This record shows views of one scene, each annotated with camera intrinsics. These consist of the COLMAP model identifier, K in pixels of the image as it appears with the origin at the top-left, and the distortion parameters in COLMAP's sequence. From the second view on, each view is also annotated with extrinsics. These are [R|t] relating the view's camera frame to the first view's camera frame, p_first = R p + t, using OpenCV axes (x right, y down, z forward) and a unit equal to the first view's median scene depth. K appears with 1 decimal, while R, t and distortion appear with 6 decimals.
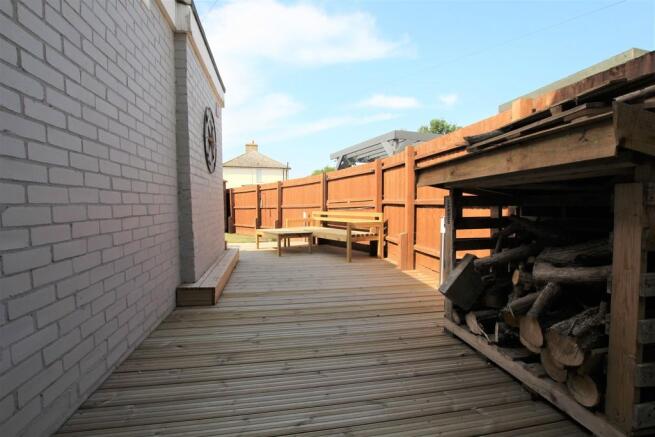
lens RADIAL K [[303.6, 0, 327.5], [0, 303.6, 218.5], [0, 0, 1]] dist [-0.032498, 0.000321]
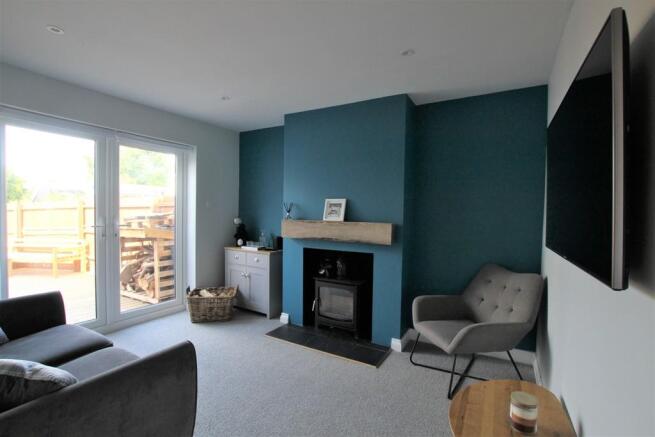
lens RADIAL K [[303.6, 0, 327.5], [0, 303.6, 218.5], [0, 0, 1]] dist [-0.032498, 0.000321]
pose [[0.645324, -0.013520, 0.763789, -0.132749], [0.033174, 0.999396, -0.010339, -0.061141], [-0.763188, 0.032010, 0.645383, -0.702708]]
